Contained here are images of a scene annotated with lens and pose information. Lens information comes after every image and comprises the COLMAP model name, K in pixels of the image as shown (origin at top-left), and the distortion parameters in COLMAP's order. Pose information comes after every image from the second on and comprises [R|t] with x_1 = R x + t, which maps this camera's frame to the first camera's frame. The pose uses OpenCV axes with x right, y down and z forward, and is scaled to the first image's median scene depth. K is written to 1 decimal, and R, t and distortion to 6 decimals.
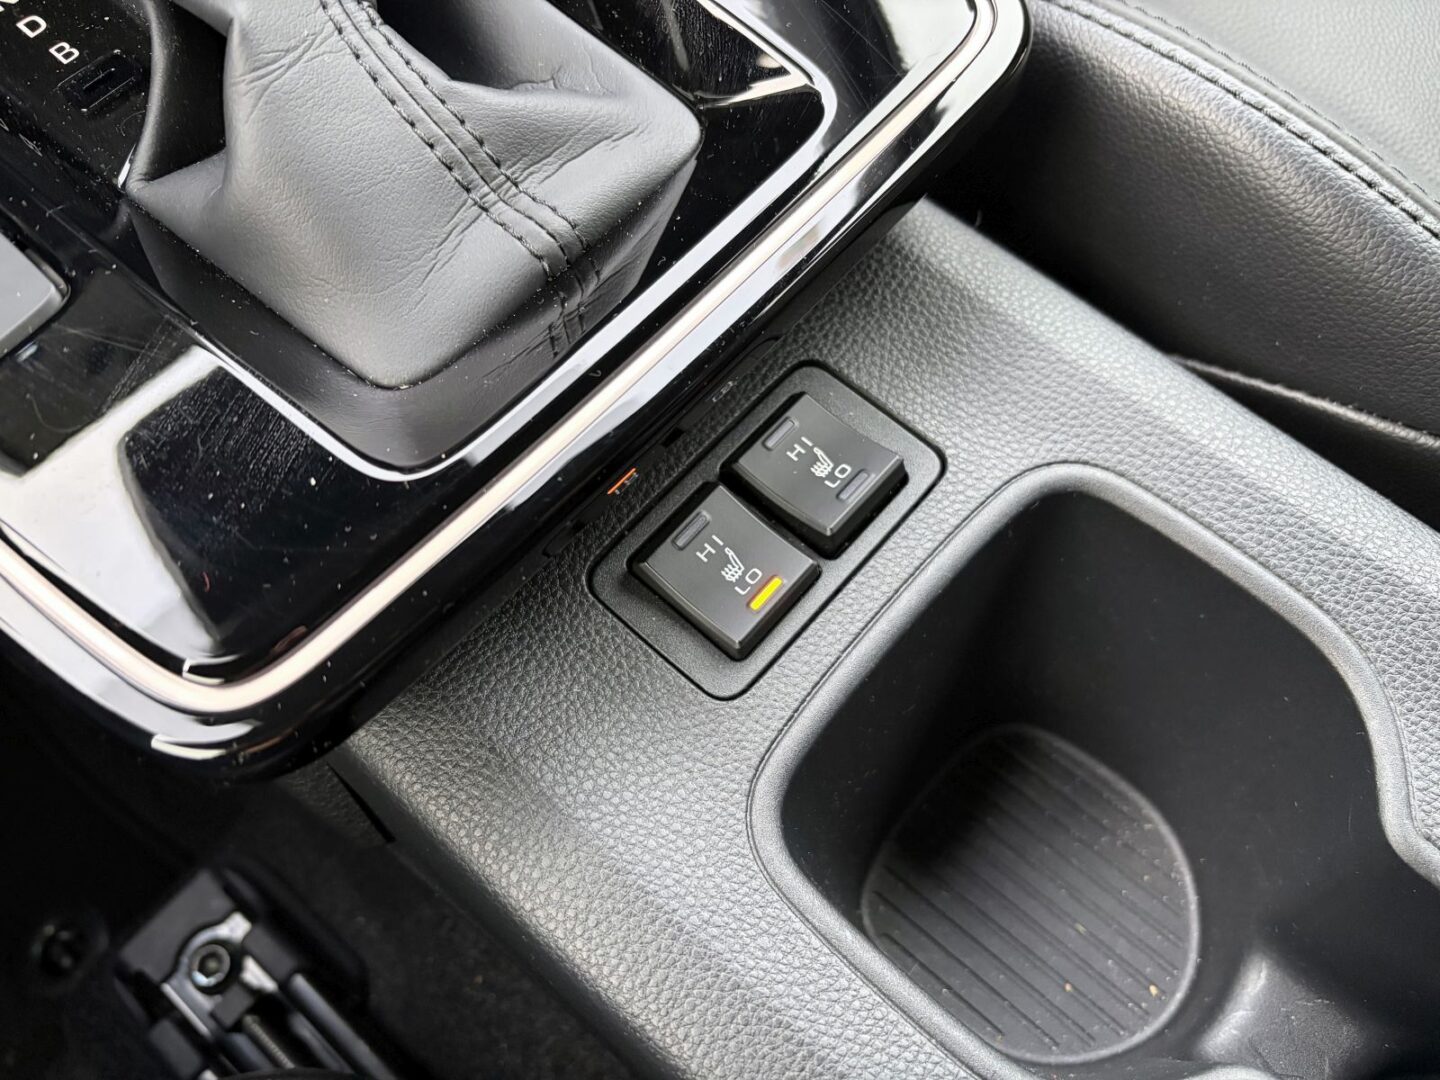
lens RADIAL K [[1118.7, 0, 712.8], [0, 1118.7, 536.6], [0, 0, 1]] dist [0.032103, -0.044364]
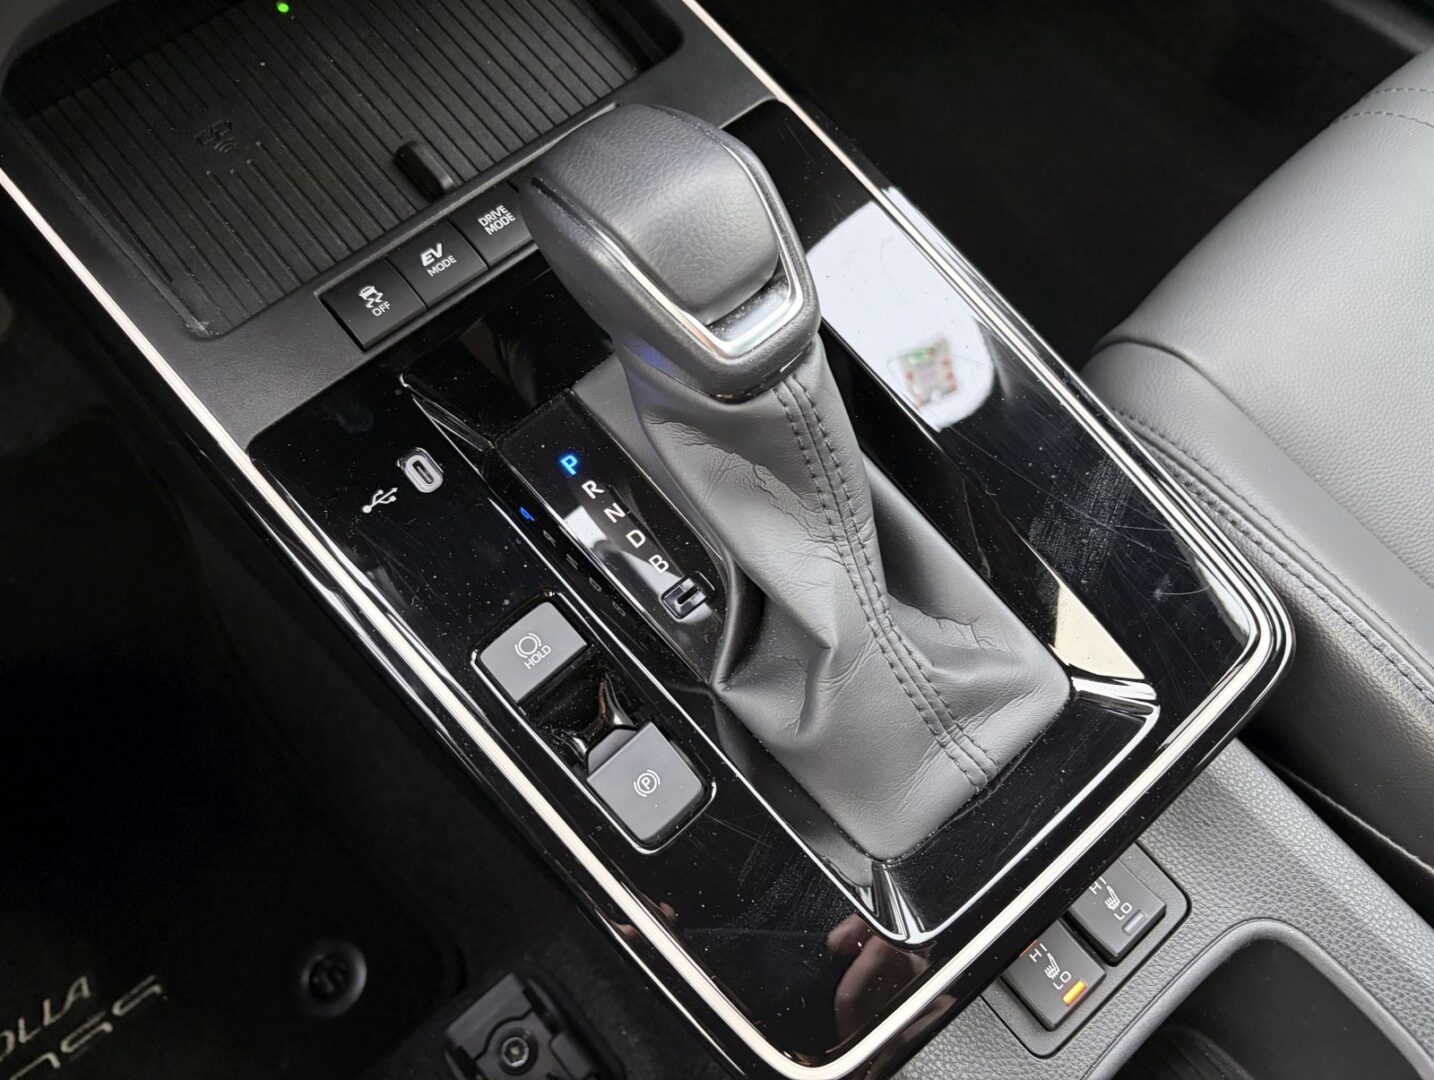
lens RADIAL K [[1167.0, 0, 661.3], [0, 1167.0, 516.6], [0, 0, 1]] dist [0.027528, -0.027654]
pose [[0.989712, 0.136923, -0.041510, -0.520199], [-0.135082, 0.989842, 0.044334, -0.573051], [0.047158, -0.038271, 0.998154, -0.618116]]
